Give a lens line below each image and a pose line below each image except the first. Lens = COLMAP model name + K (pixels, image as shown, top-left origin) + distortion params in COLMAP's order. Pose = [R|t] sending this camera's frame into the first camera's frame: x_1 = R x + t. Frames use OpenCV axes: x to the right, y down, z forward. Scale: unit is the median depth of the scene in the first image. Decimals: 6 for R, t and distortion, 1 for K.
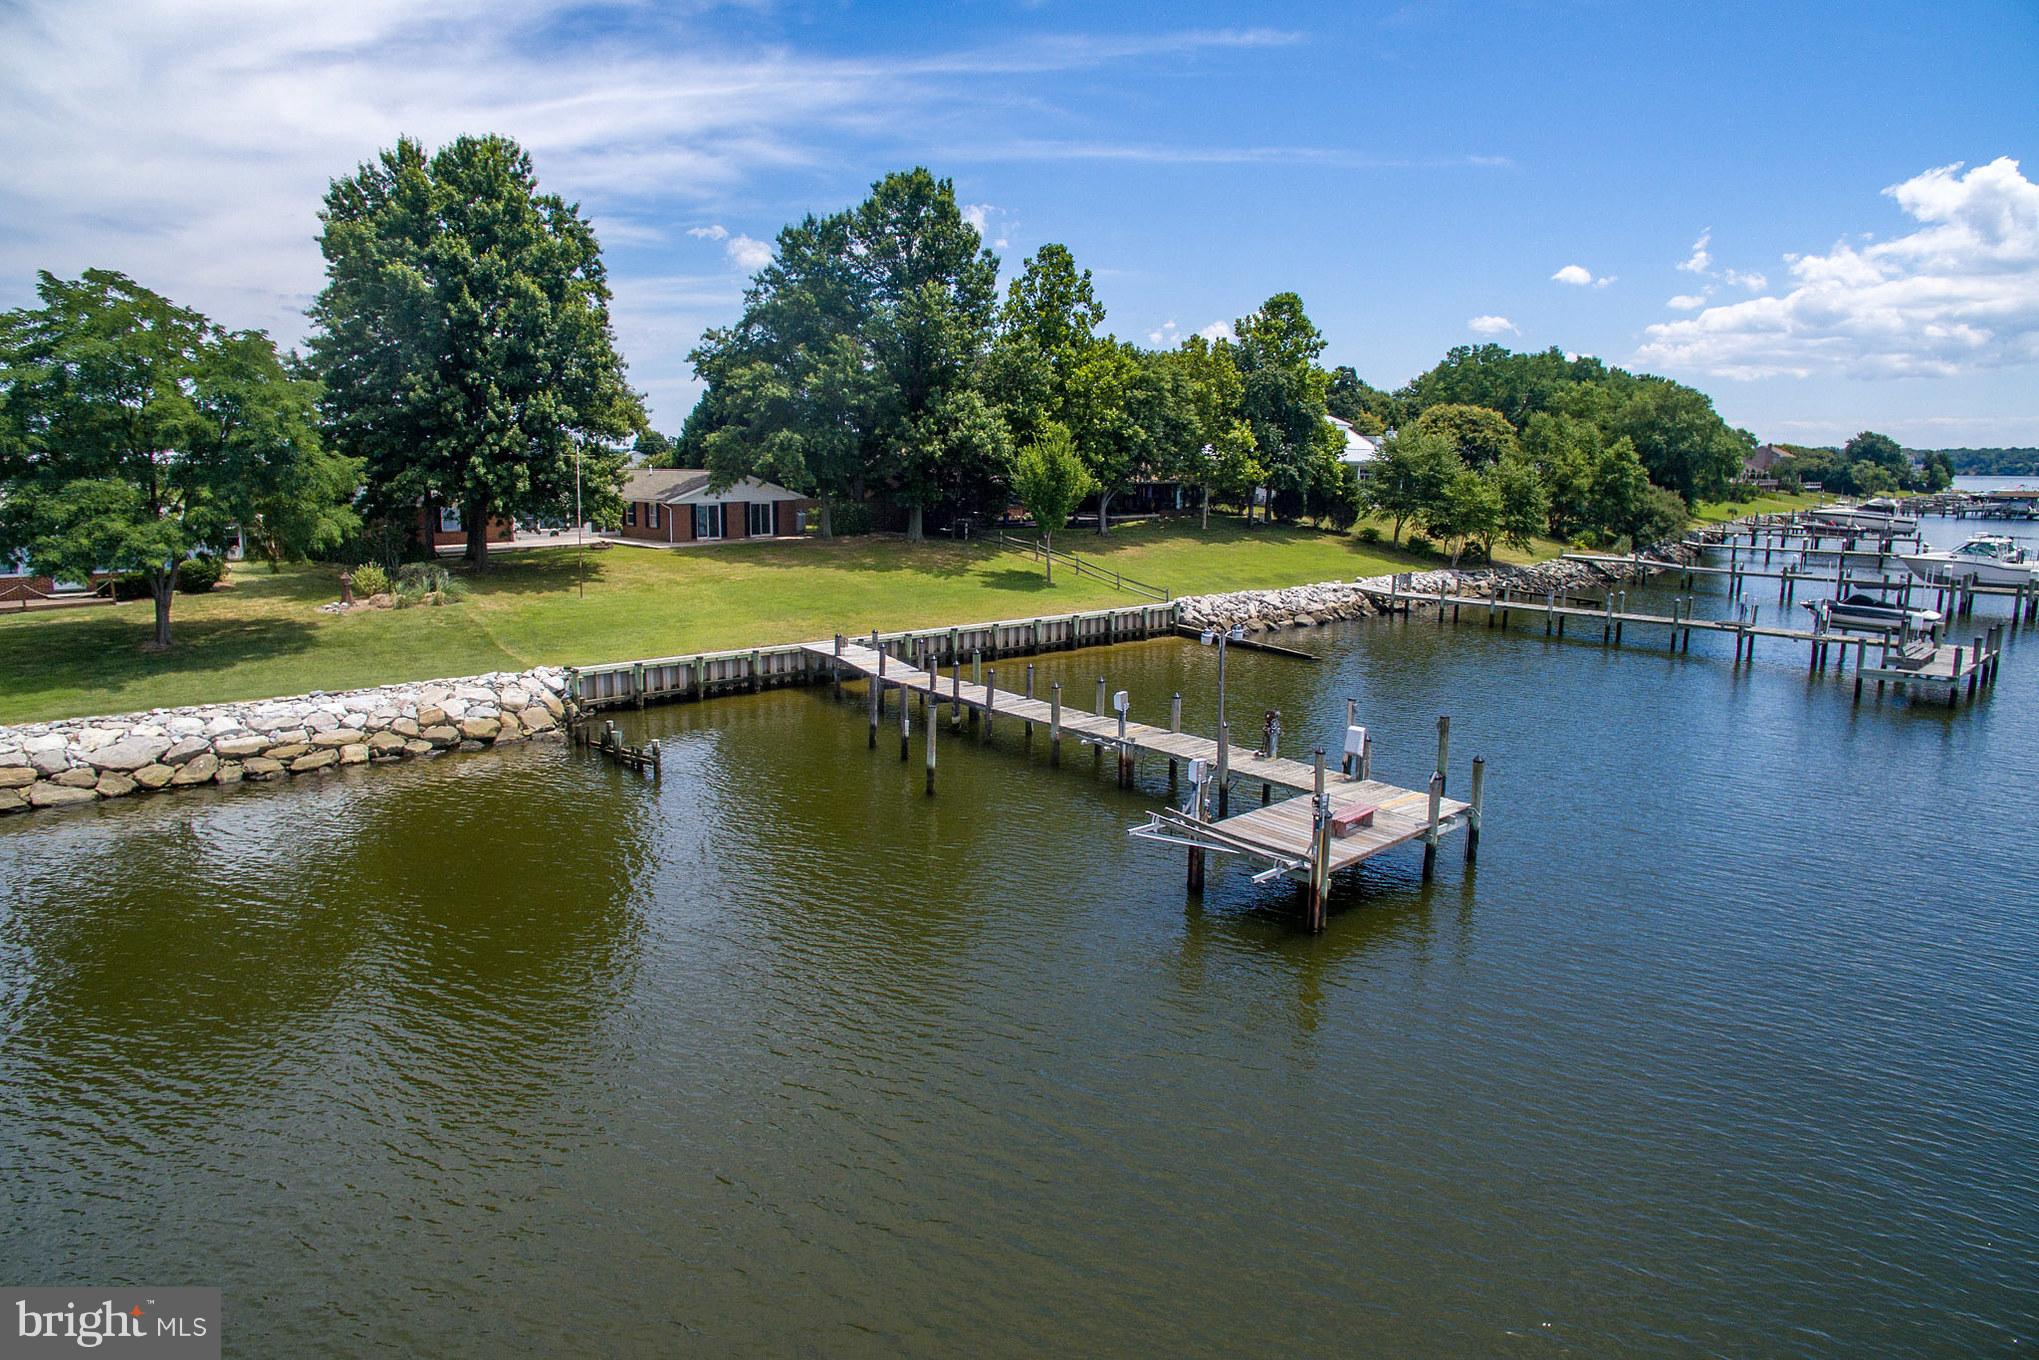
lens RADIAL K [[1208.4, 0, 1022.1], [0, 1208.4, 613.4], [0, 0, 1]] dist [-0.113156, 0.092477]
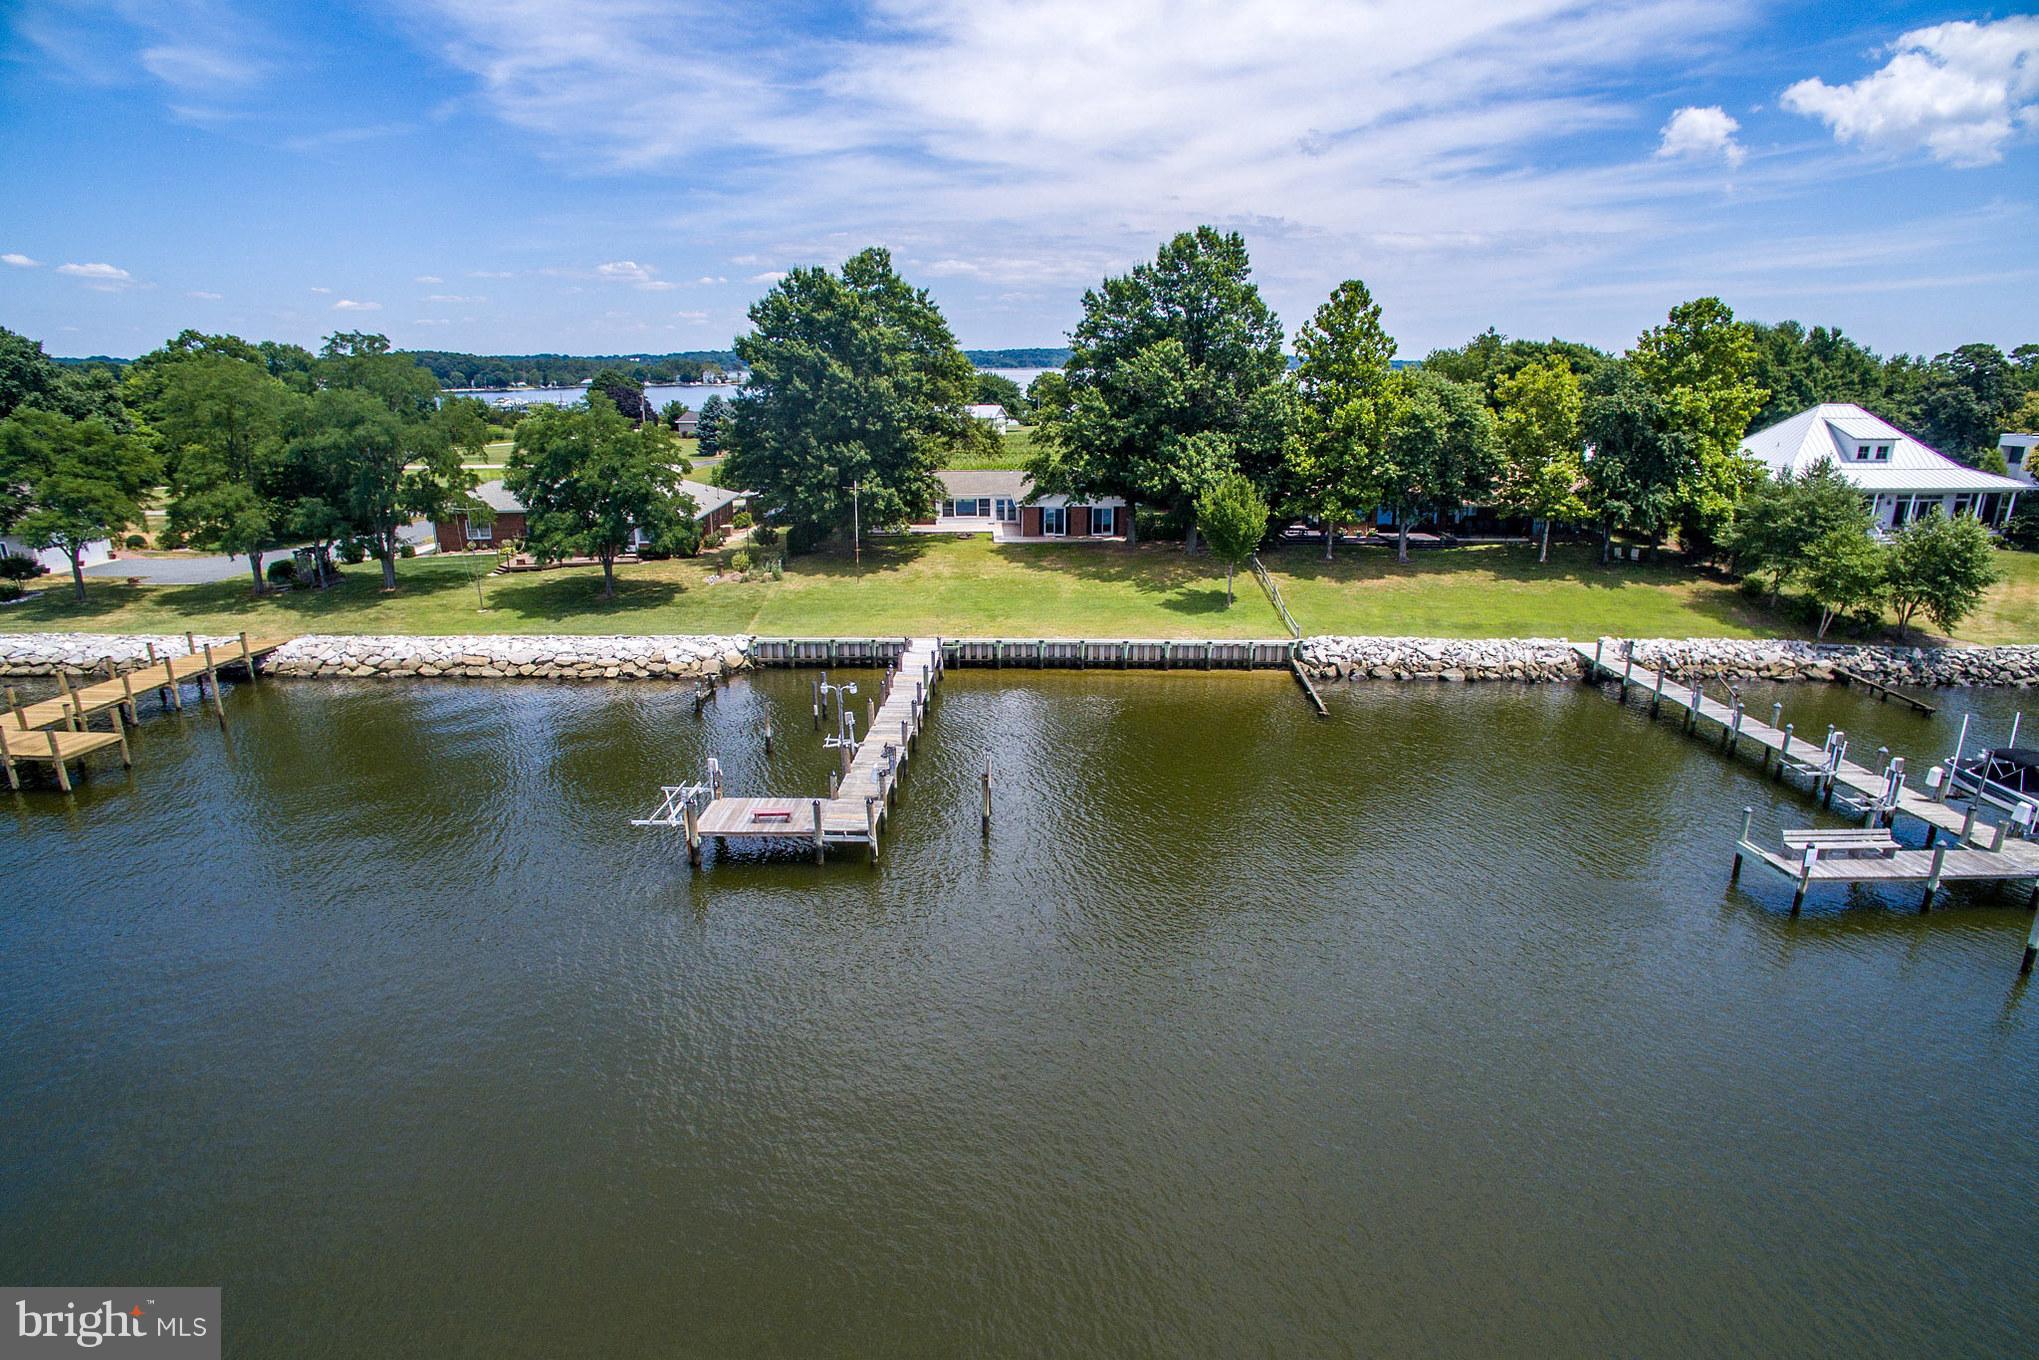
lens RADIAL K [[1195.7, 0, 1017.3], [0, 1195.7, 731.6], [0, 0, 1]] dist [-0.121029, 0.090815]
pose [[0.747938, 0.189873, -0.636033, 0.680562], [-0.082090, 0.977317, 0.195223, -0.125621], [0.658673, -0.093803, 0.746559, 0.010574]]
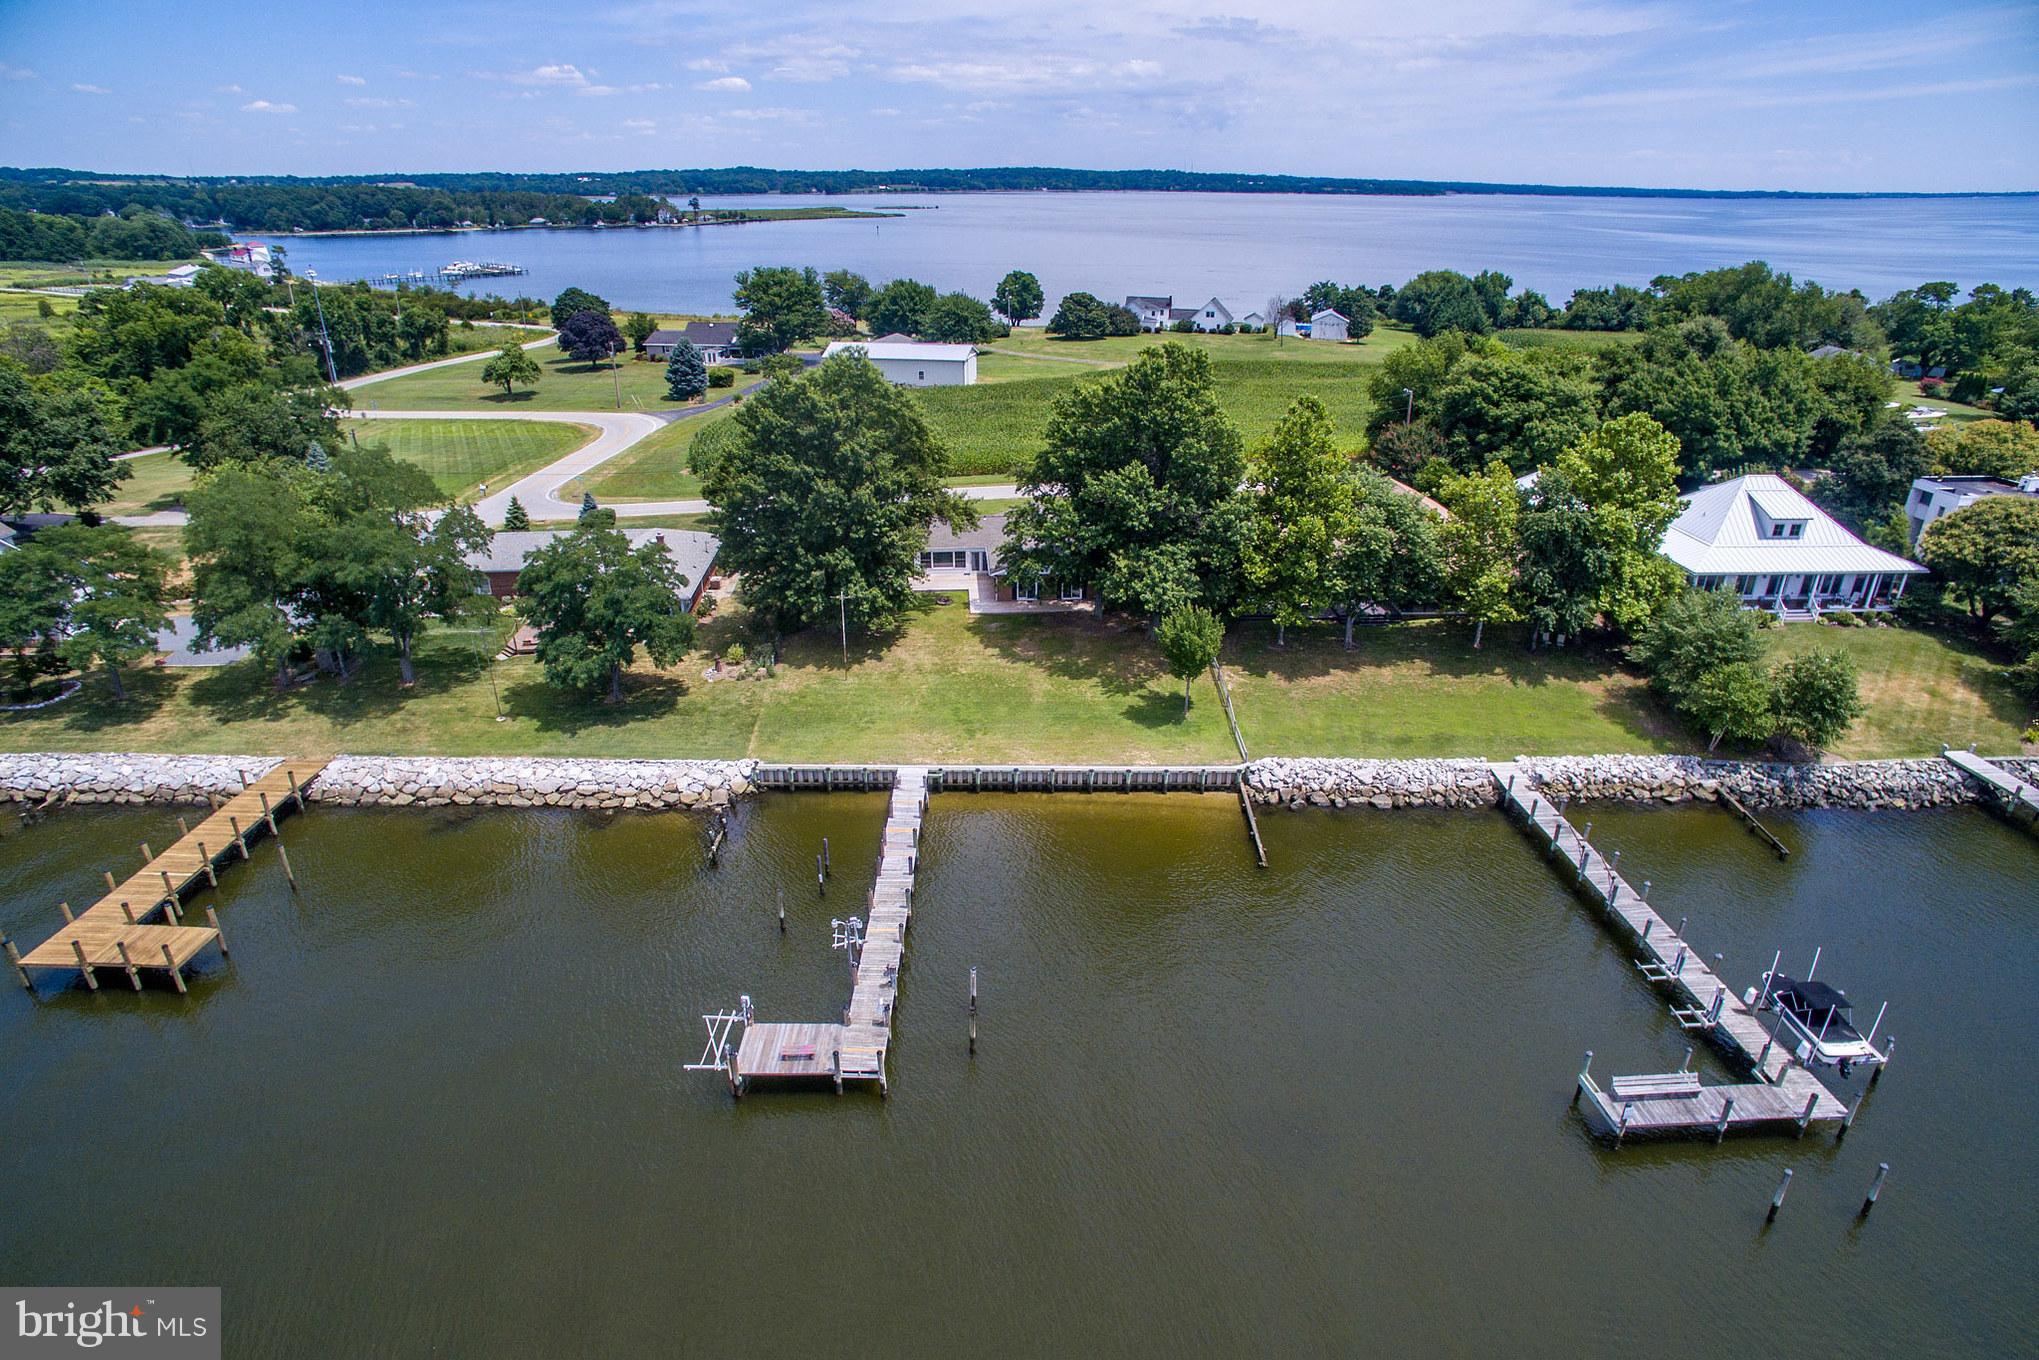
lens RADIAL K [[1195.7, 0, 1017.3], [0, 1195.7, 731.6], [0, 0, 1]] dist [-0.121029, 0.090815]
pose [[0.764289, 0.272178, -0.584620, 0.690194], [-0.084342, 0.940968, 0.327819, -0.447650], [0.639334, -0.201240, 0.742128, -0.050767]]
